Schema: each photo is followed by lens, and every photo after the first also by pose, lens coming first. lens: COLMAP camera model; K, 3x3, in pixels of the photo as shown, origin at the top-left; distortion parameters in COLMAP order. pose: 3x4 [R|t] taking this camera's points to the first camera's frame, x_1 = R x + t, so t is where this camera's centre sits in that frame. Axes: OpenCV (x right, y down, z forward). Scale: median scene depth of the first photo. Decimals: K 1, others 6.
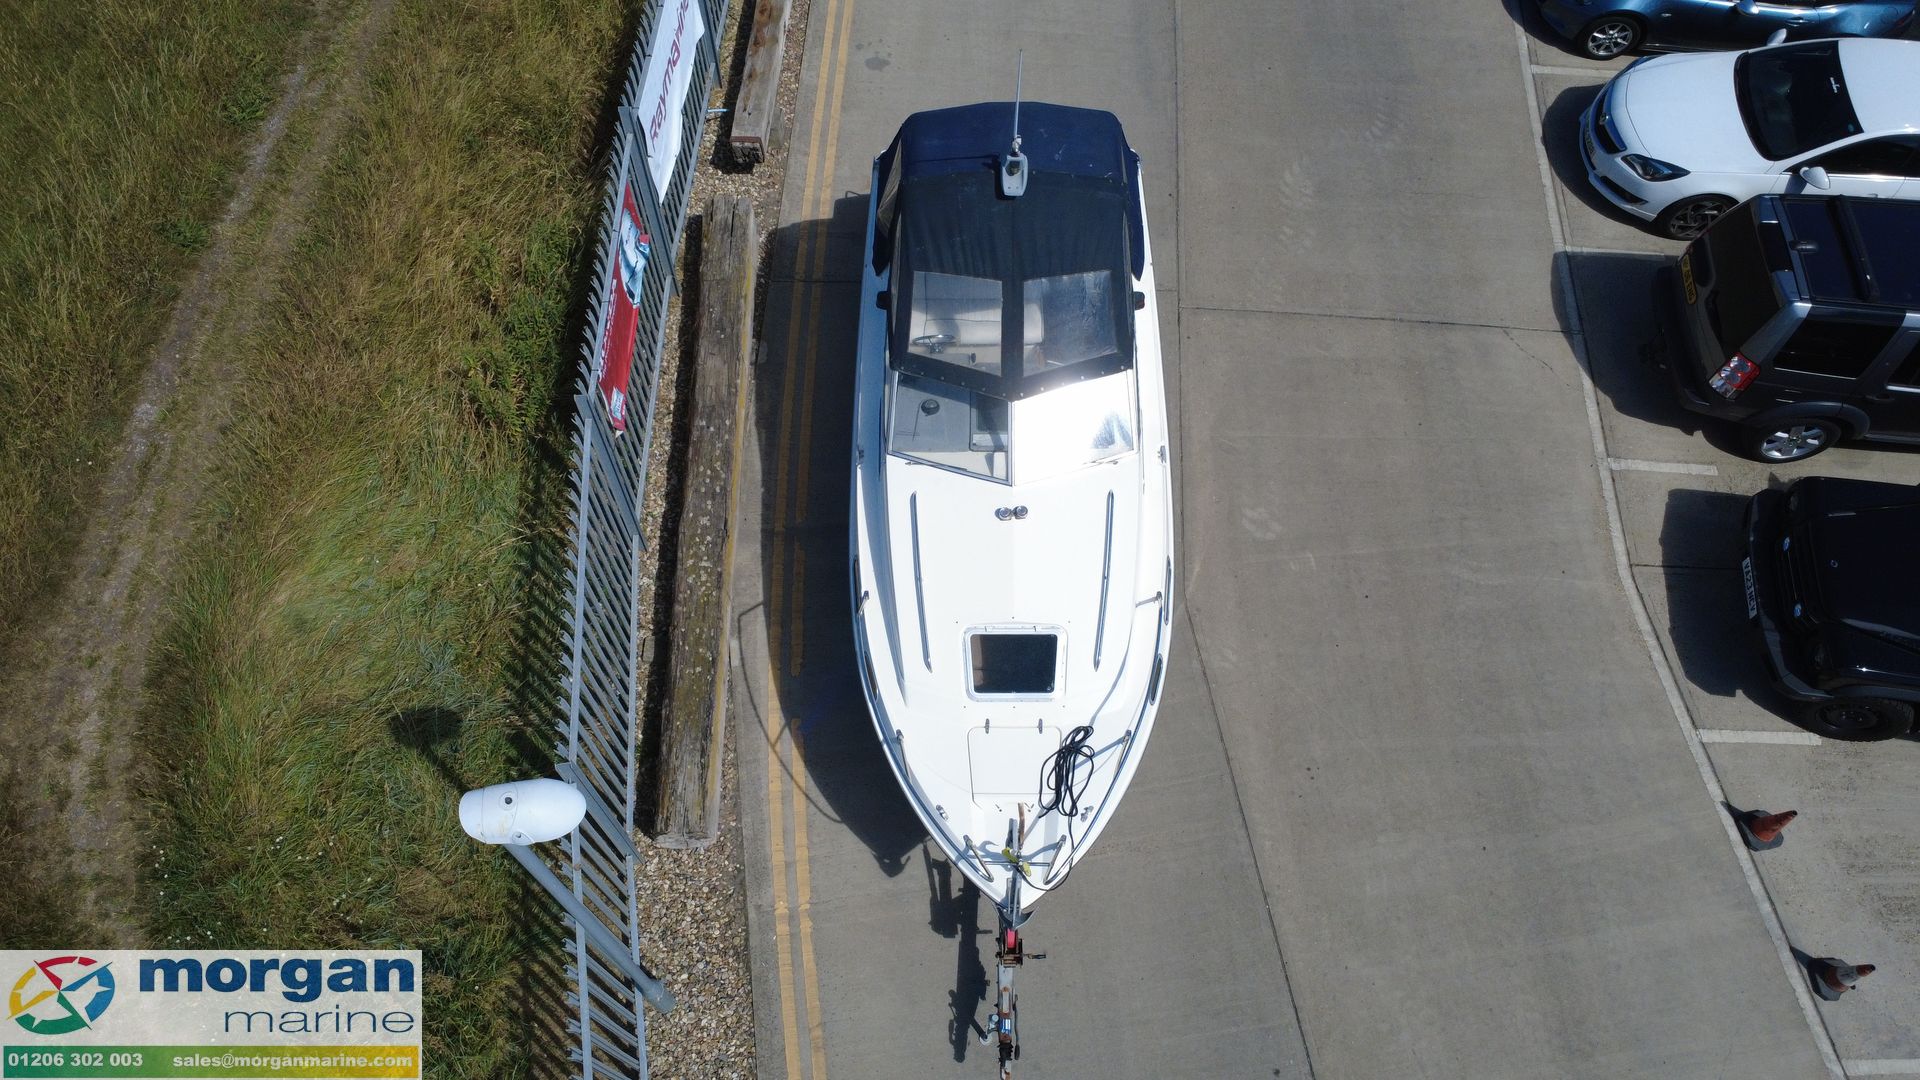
lens RADIAL K [[1387.6, 0, 956.7], [0, 1387.6, 547.8], [0, 0, 1]] dist [0.002846, 0.001991]
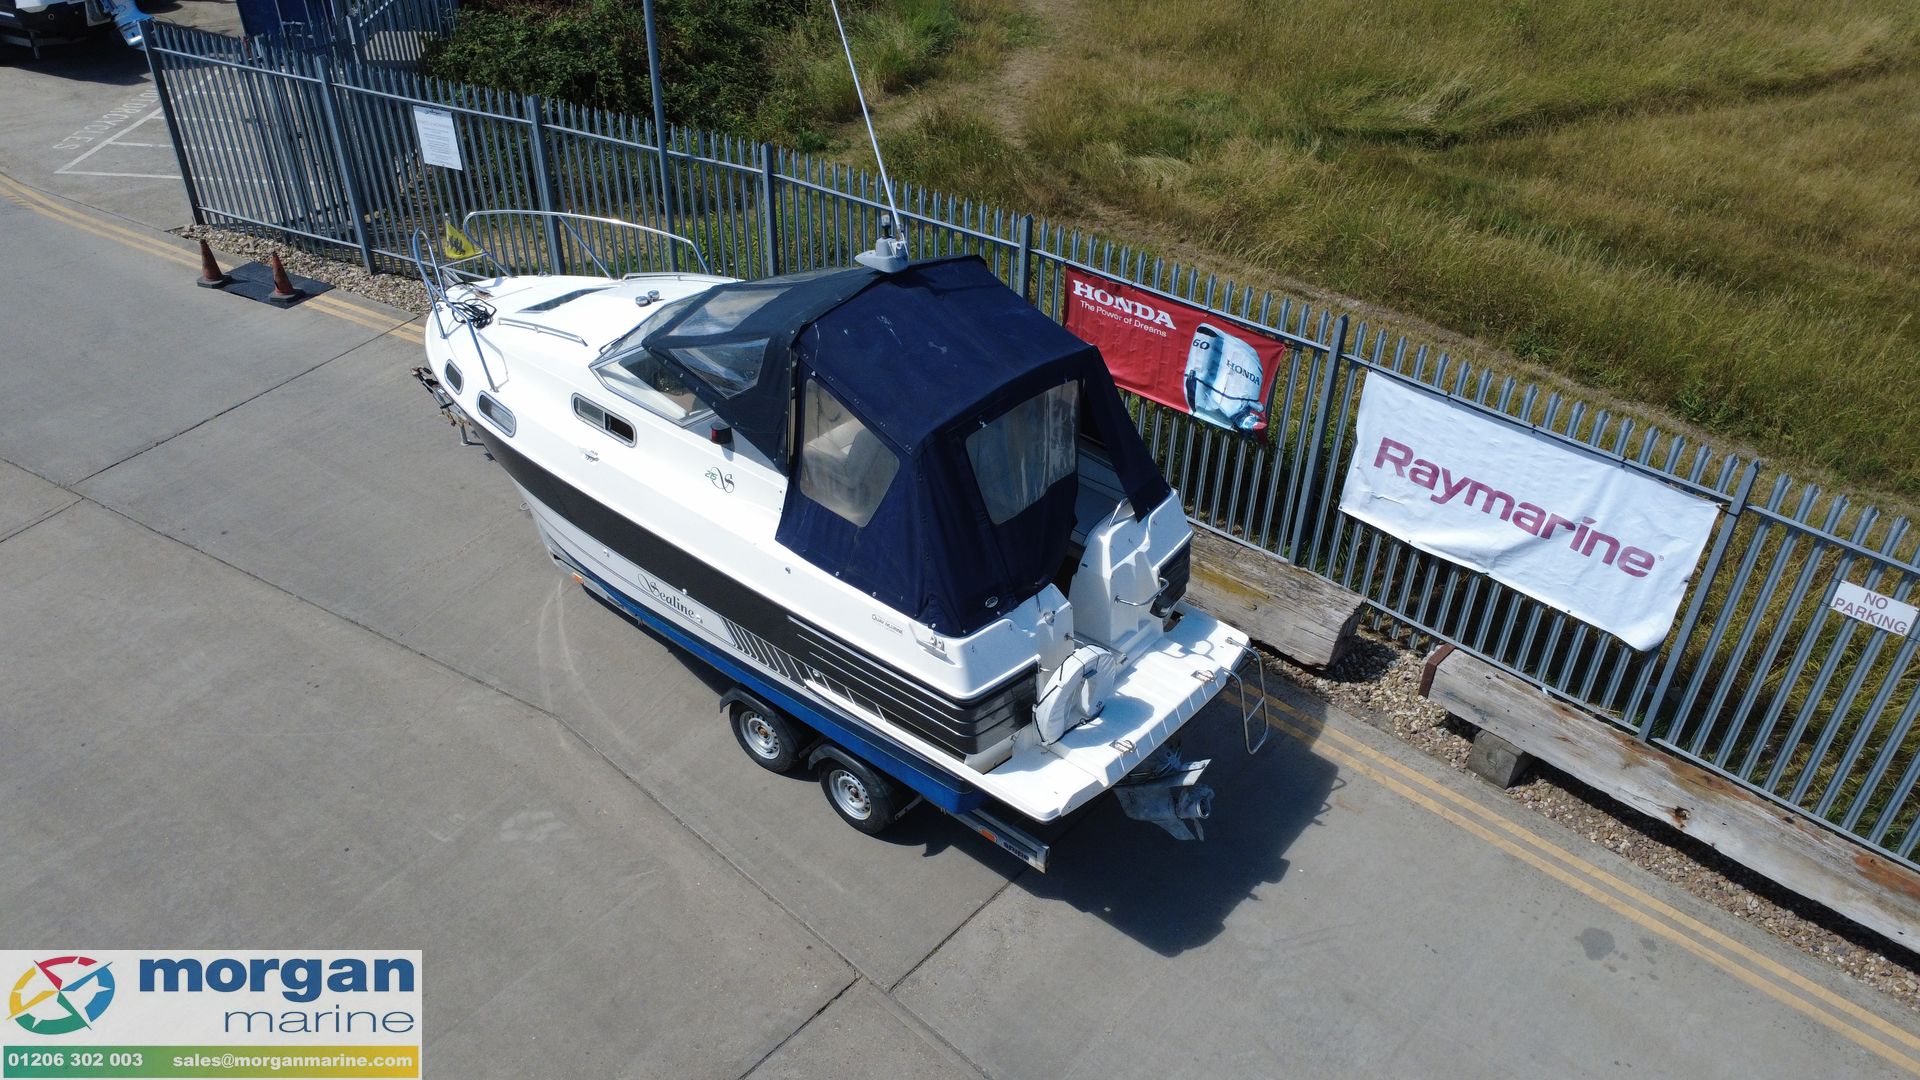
lens RADIAL K [[1387.6, 0, 953.9], [0, 1387.6, 539.1], [0, 0, 1]] dist [0.002846, 0.001991]
pose [[-0.639306, 0.412521, -0.648933, 0.544500], [-0.697002, 0.045555, 0.715621, -0.777724], [0.324771, 0.909808, 0.258404, 0.843904]]
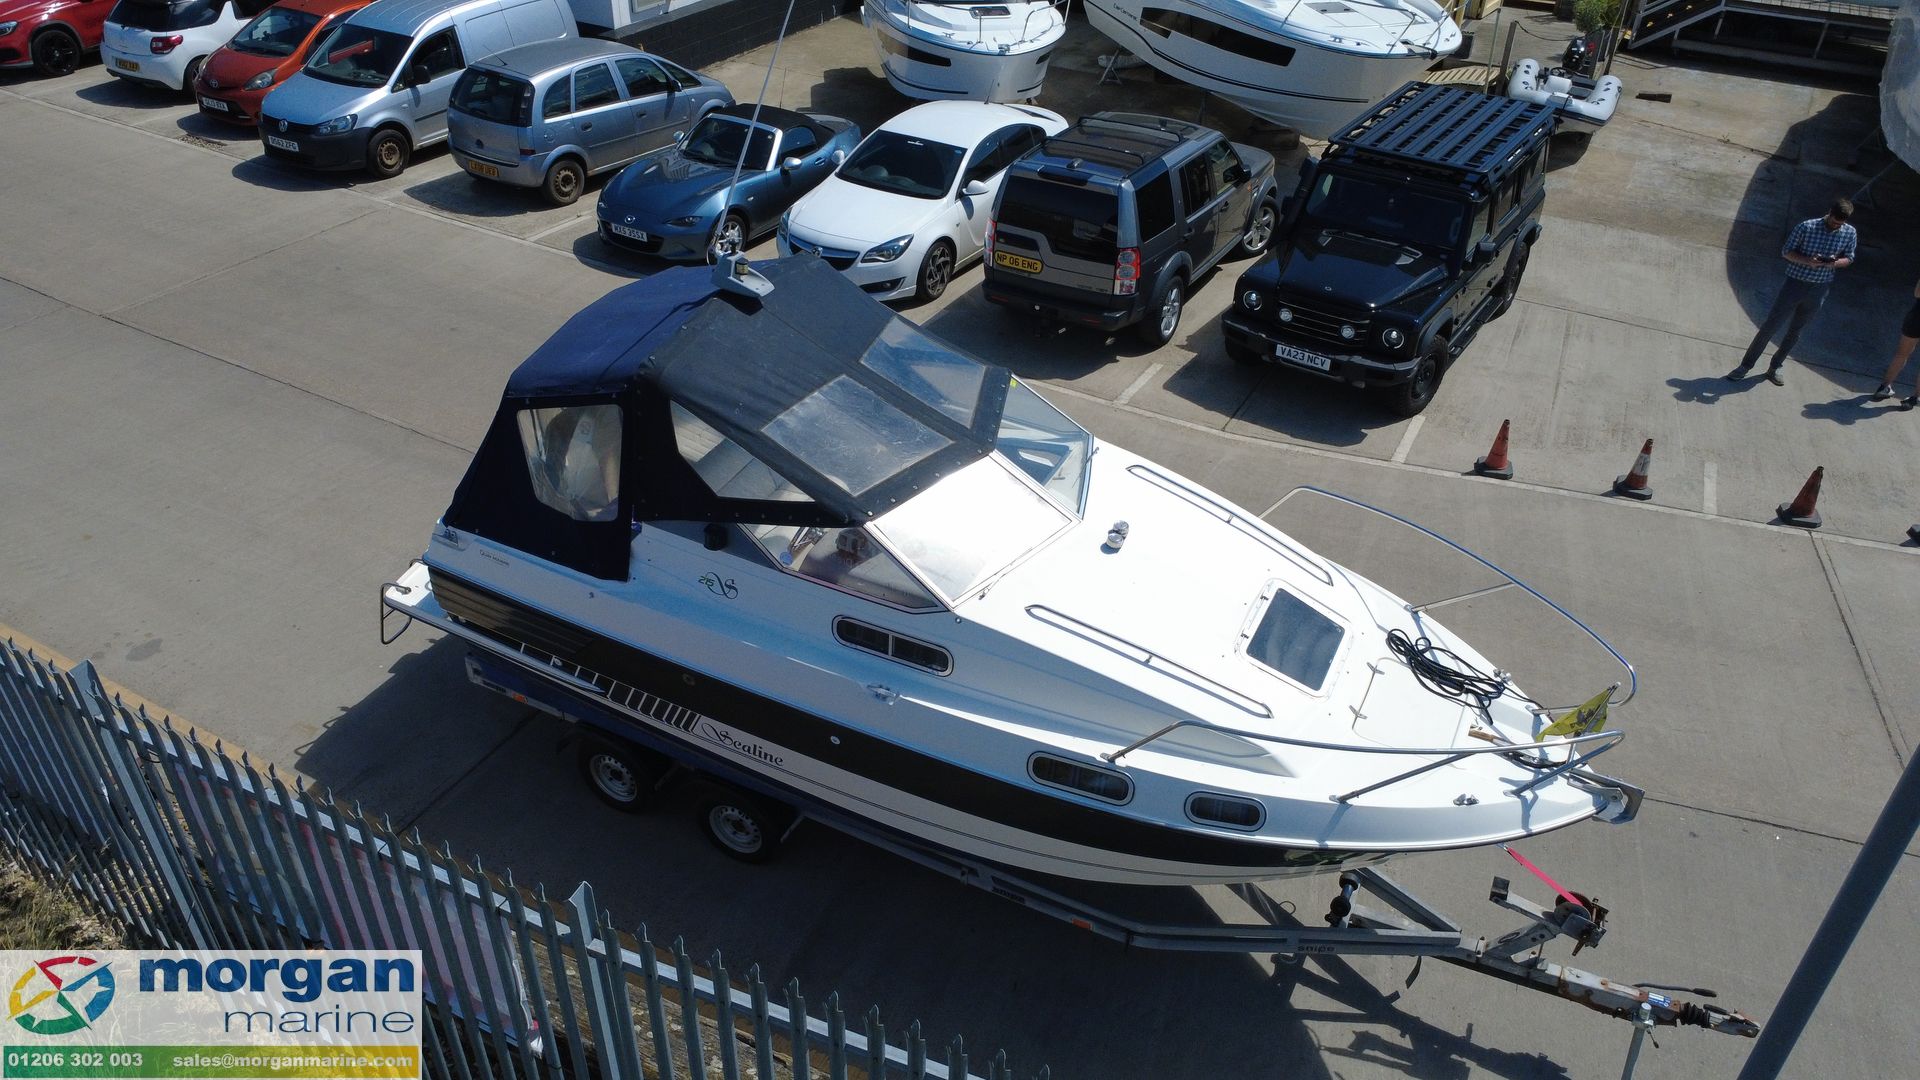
lens RADIAL K [[1387.6, 0, 967.7], [0, 1387.6, 551.5], [0, 0, 1]] dist [0.002846, 0.001991]
pose [[0.441028, -0.523102, 0.729286, -0.470028], [0.791508, 0.609762, -0.041286, -0.045887], [-0.423094, 0.595445, 0.682962, 0.463104]]
